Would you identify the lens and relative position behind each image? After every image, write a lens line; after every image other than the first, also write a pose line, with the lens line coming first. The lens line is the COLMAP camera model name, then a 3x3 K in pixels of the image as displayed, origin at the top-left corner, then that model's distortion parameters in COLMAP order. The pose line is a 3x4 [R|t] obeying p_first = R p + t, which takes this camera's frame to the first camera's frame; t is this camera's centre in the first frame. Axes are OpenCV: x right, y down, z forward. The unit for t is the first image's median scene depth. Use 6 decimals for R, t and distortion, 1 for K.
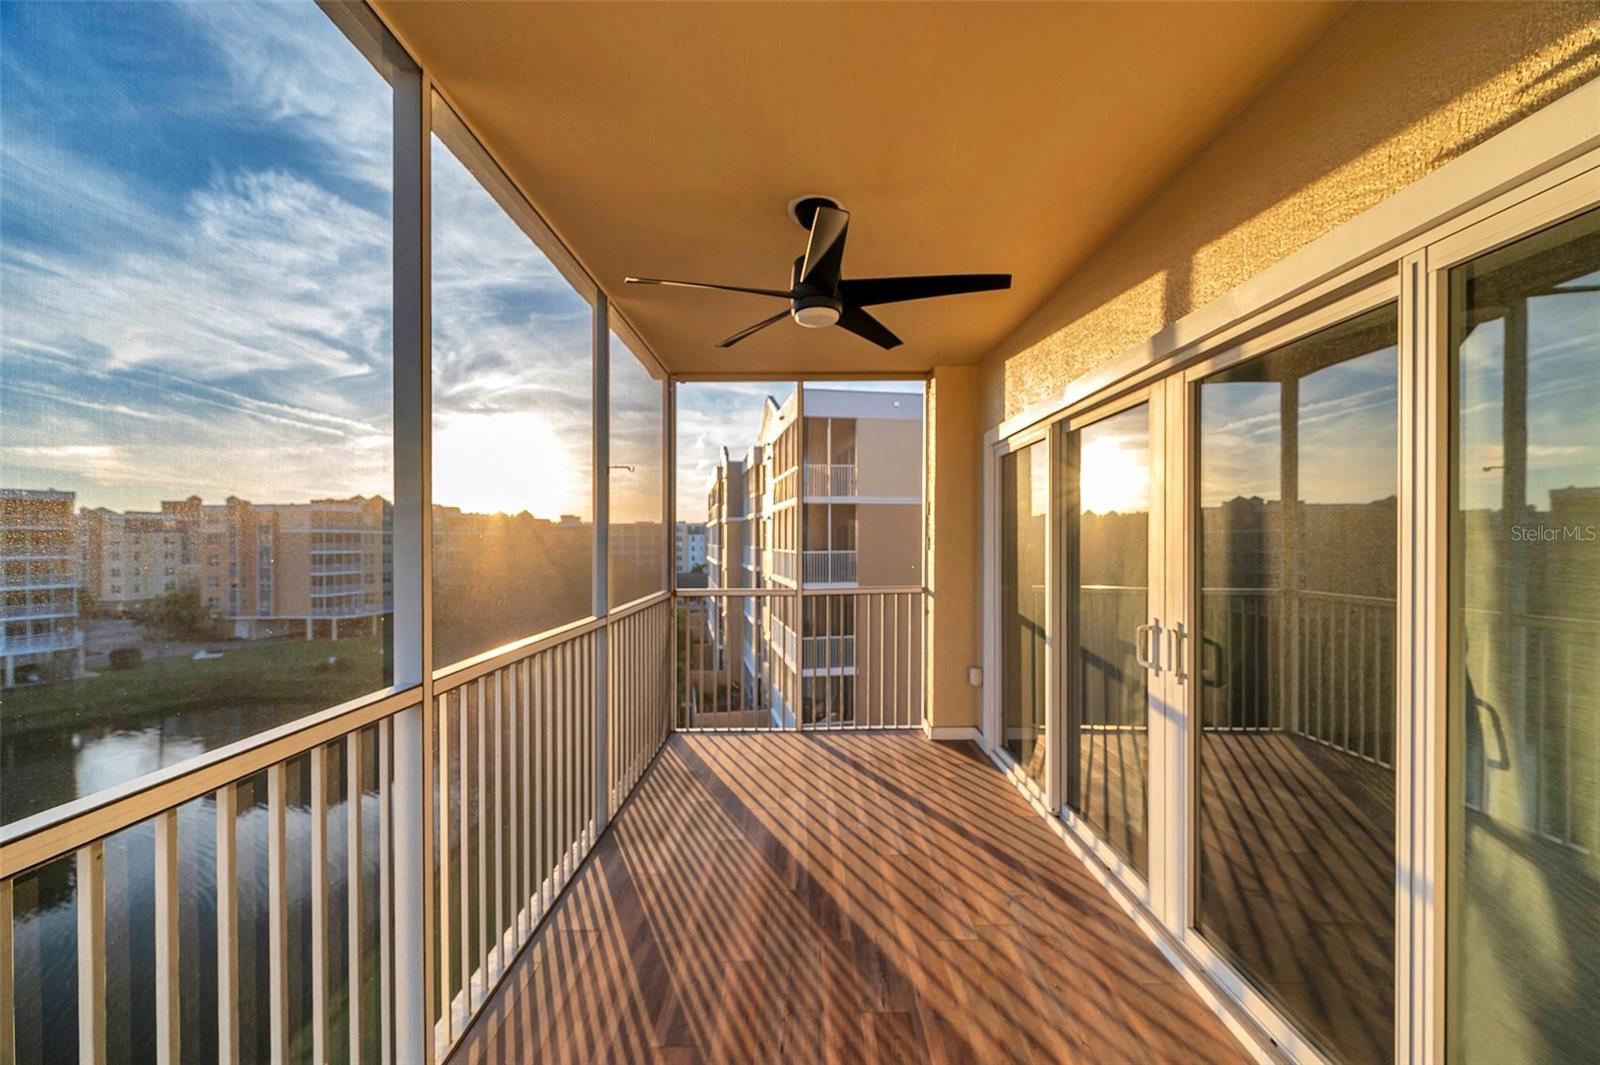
lens RADIAL K [[652.5, 0, 787.8], [0, 652.5, 544.6], [0, 0, 1]] dist [0.001021, -0.000589]
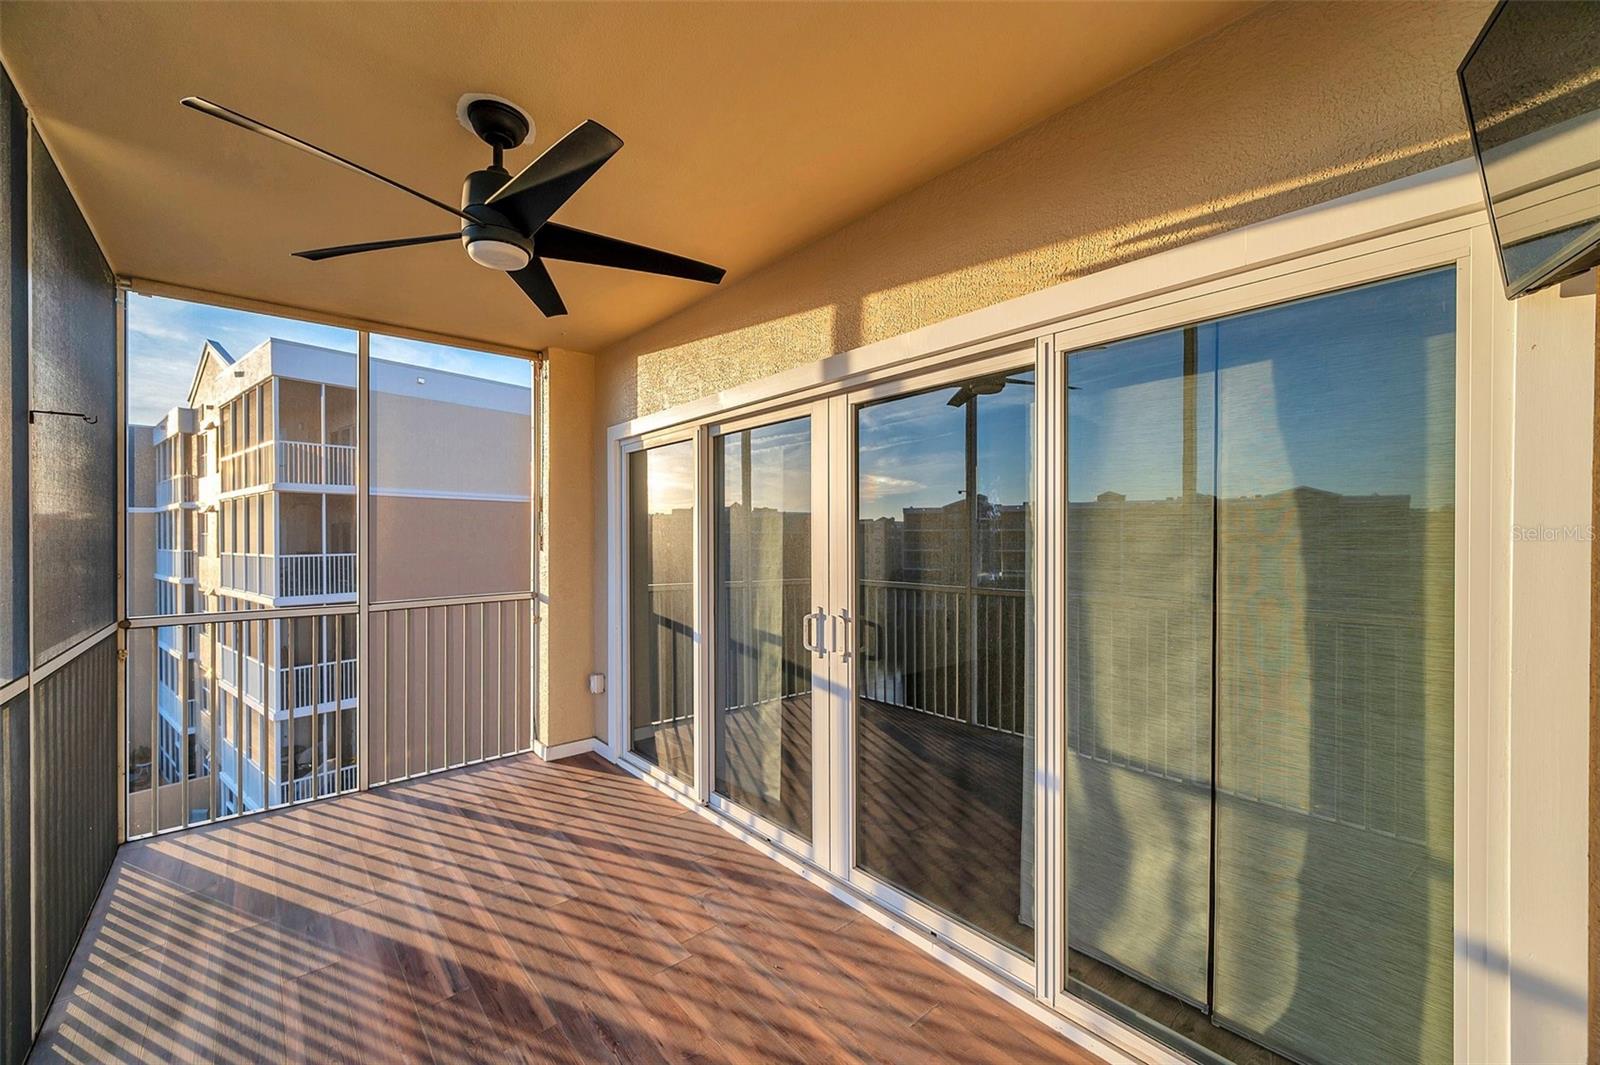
lens RADIAL K [[652.5, 0, 787.8], [0, 652.5, 544.6], [0, 0, 1]] dist [0.001021, -0.000589]
pose [[0.737189, -0.004400, 0.675673, -0.186369], [0.005114, 0.999986, 0.000932, 0.001666], [-0.675668, 0.002768, 0.737201, 0.147754]]
